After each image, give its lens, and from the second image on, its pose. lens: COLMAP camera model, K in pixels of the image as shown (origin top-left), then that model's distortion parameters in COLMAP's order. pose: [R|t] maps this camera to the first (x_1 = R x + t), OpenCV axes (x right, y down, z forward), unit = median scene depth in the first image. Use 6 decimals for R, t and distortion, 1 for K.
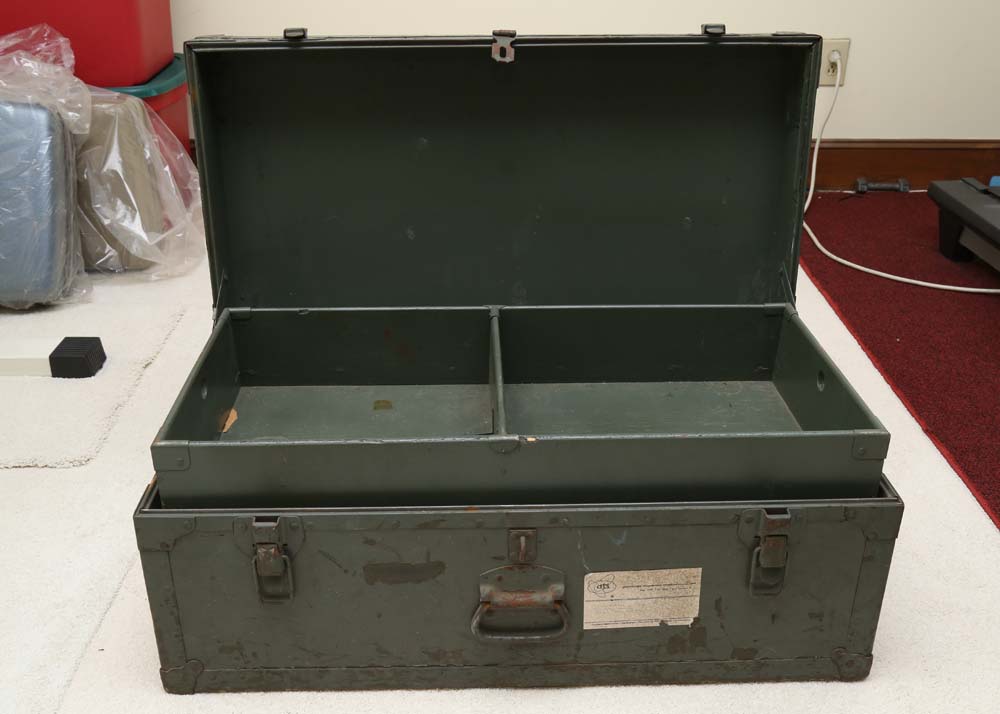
lens RADIAL K [[1030.6, 0, 494.0], [0, 1030.6, 362.7], [0, 0, 1]] dist [-0.022954, 0.000000]
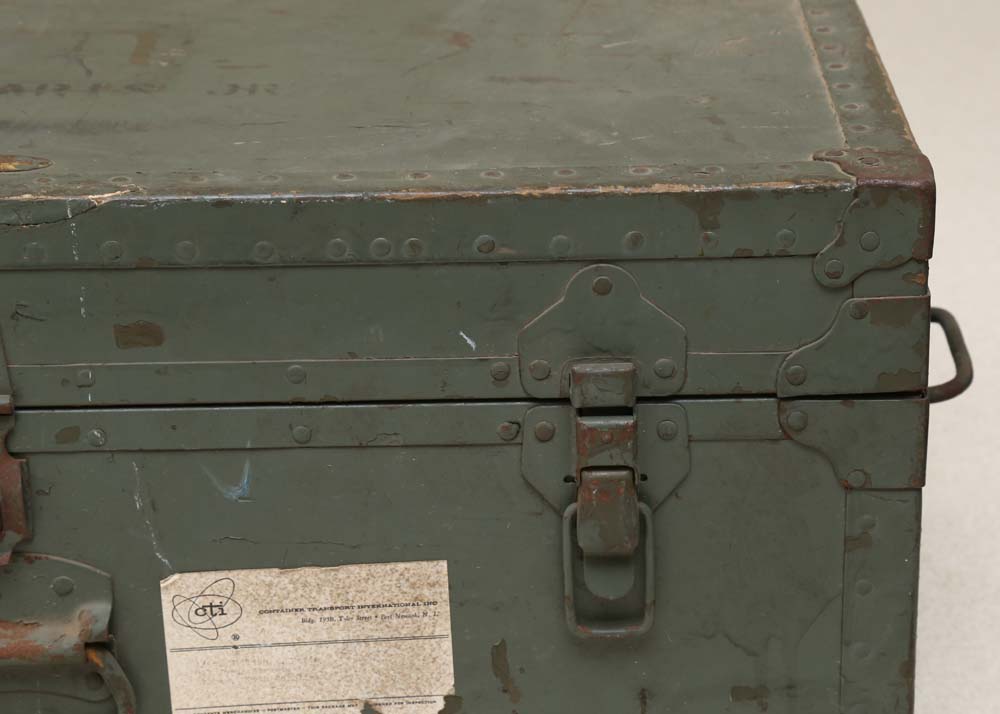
lens RADIAL K [[2748.4, 0, 507.6], [0, 2748.4, 361.5], [0, 0, 1]] dist [0.423625, 0.000000]
pose [[0.999487, -0.005103, -0.031622, 0.257142], [0.003807, 0.999155, -0.040921, 0.161934], [0.031804, 0.040780, 0.998662, -0.102957]]
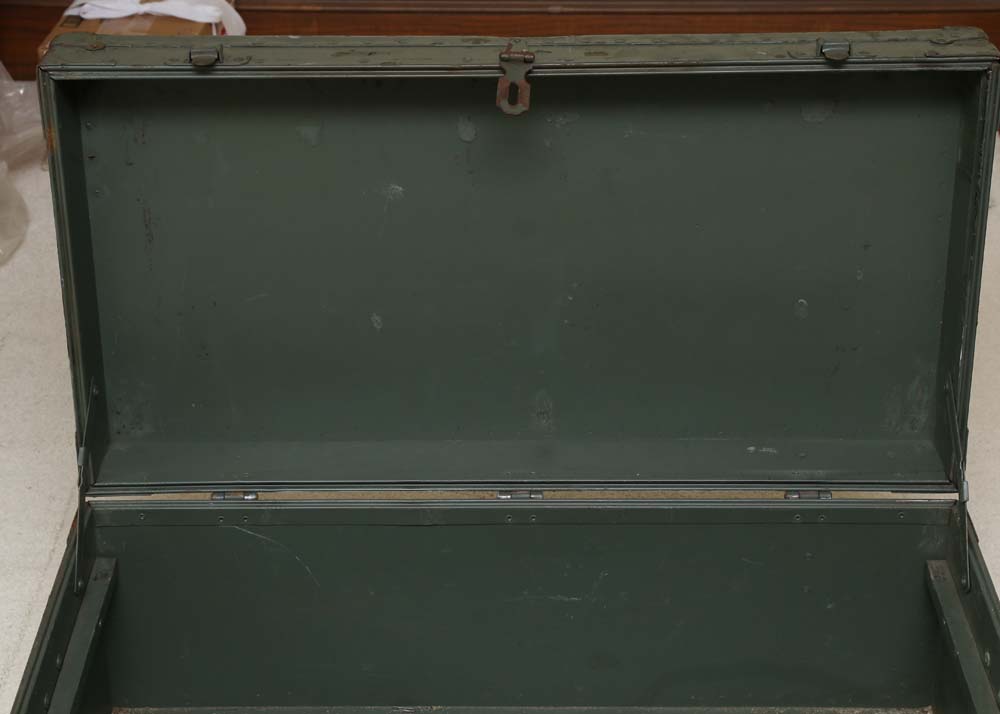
lens RADIAL K [[2061.2, 0, 491.7], [0, 2061.2, 349.4], [0, 0, 1]] dist [0.271903, 0.000000]
pose [[0.999535, 0.010723, -0.028549, 0.039529], [-0.009298, 0.998726, 0.049597, -0.227066], [0.029044, -0.049309, 0.998361, -0.408412]]
